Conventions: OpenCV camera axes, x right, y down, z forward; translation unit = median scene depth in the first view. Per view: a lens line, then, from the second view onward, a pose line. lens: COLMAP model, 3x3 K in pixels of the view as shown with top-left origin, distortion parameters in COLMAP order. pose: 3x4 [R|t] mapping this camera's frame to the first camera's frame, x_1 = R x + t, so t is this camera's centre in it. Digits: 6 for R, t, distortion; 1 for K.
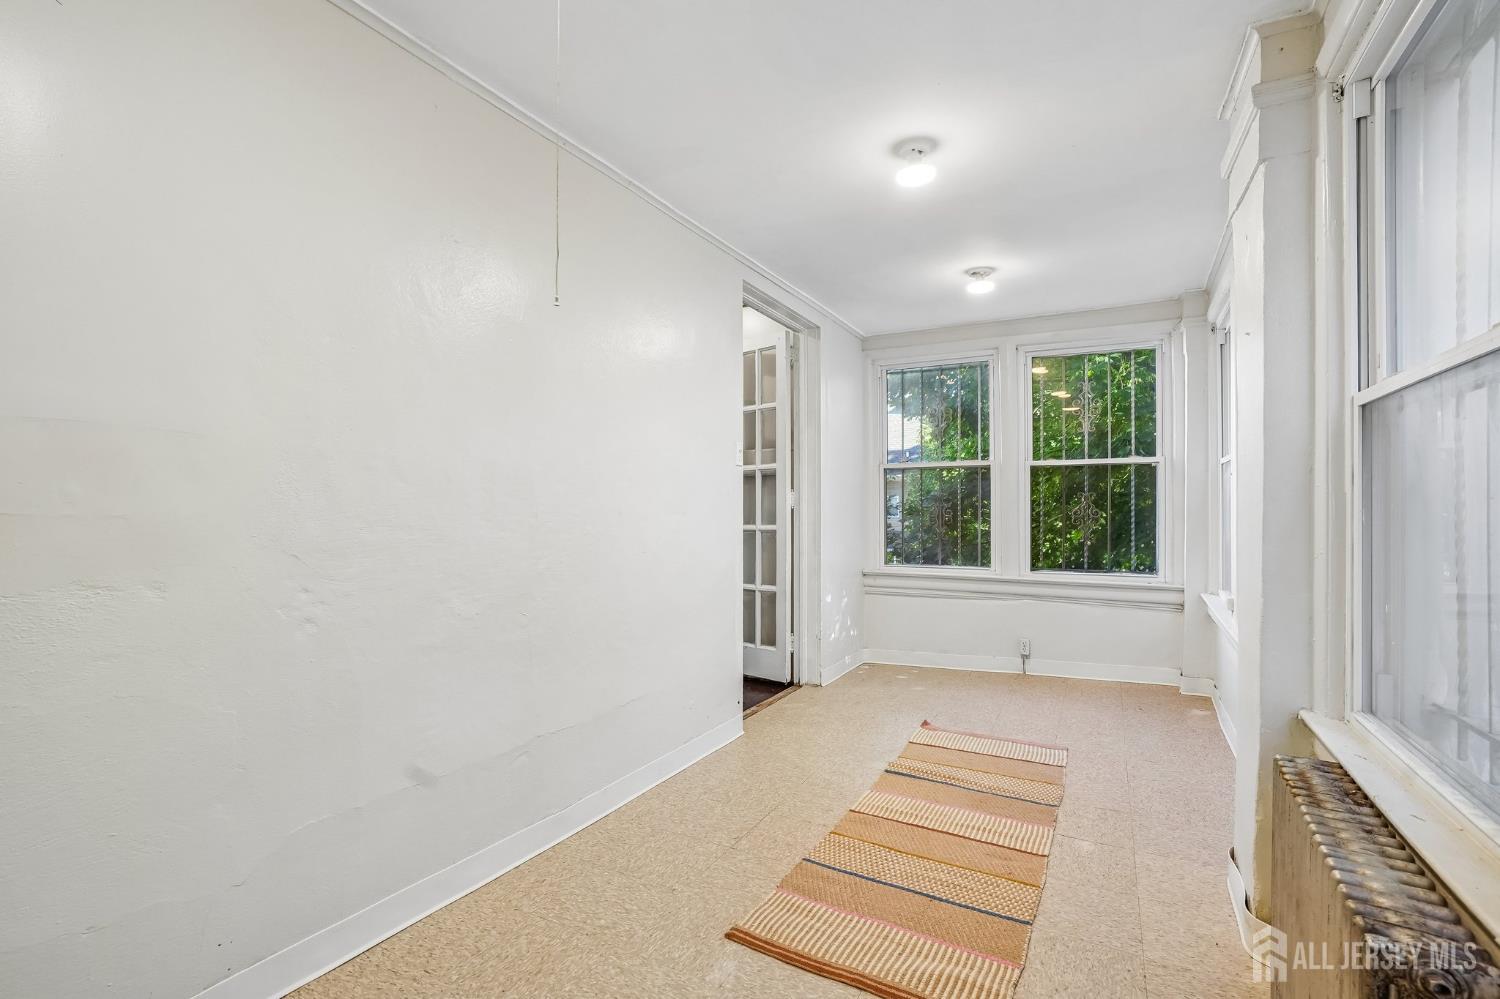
lens RADIAL K [[709.4, 0, 743.1], [0, 709.4, 503.7], [0, 0, 1]] dist [-0.064220, 0.042472]
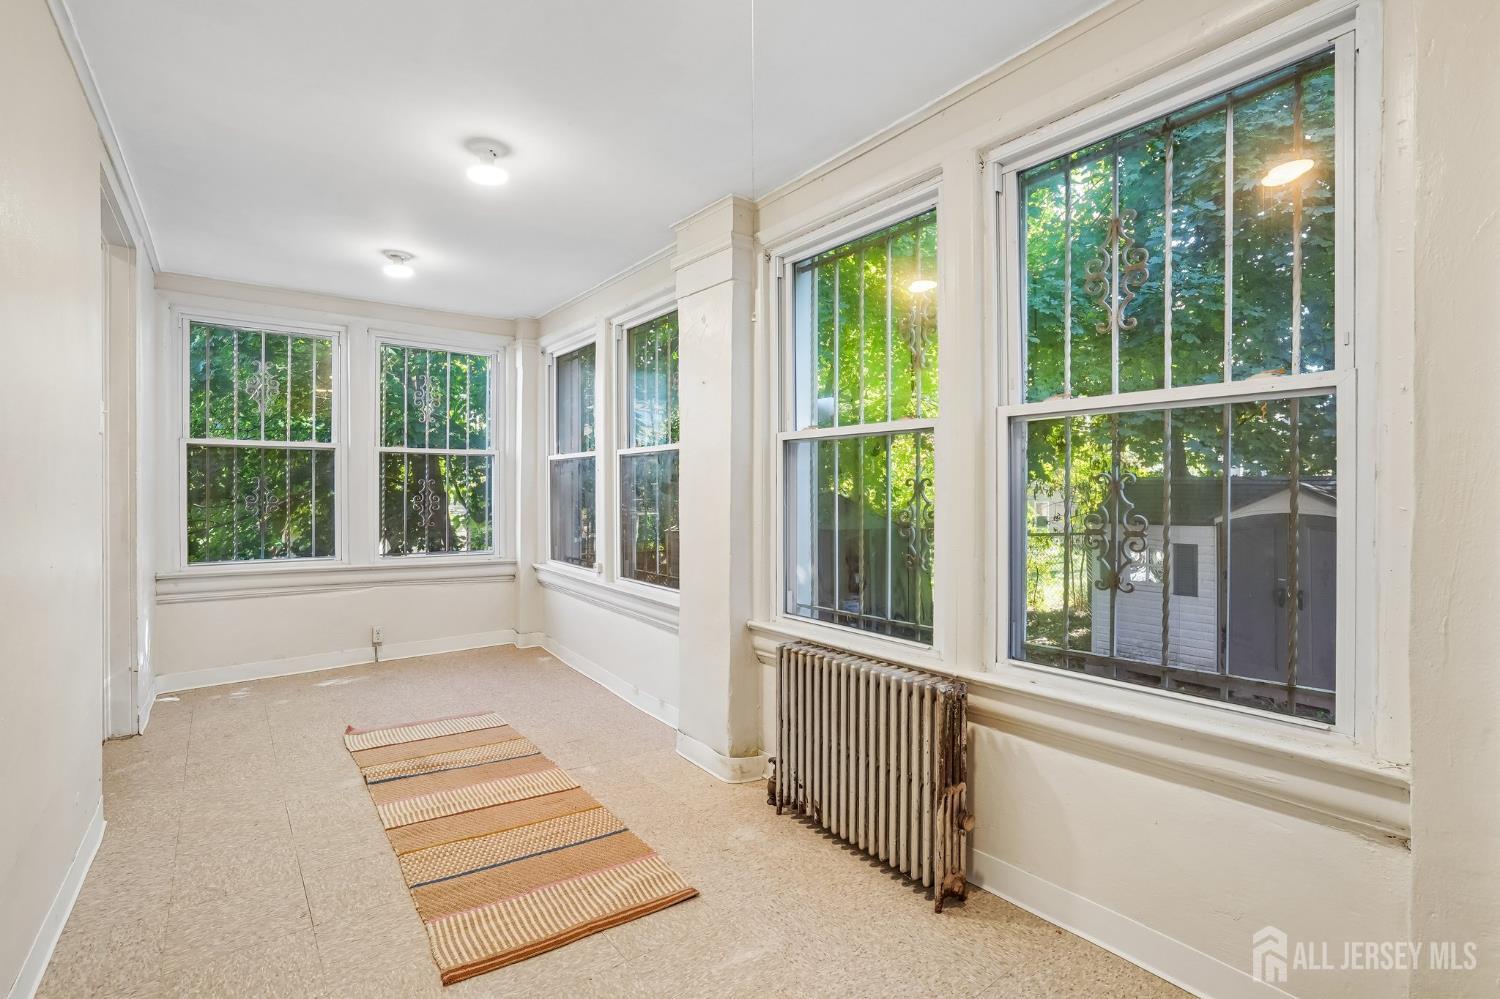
lens RADIAL K [[704.5, 0, 748.2], [0, 704.5, 491.0], [0, 0, 1]] dist [-0.085701, 0.034836]
pose [[0.393958, 0.005003, 0.919115, -0.437509], [-0.009305, 0.999956, -0.001455, -0.003512], [-0.919081, -0.007979, 0.393987, 0.210505]]
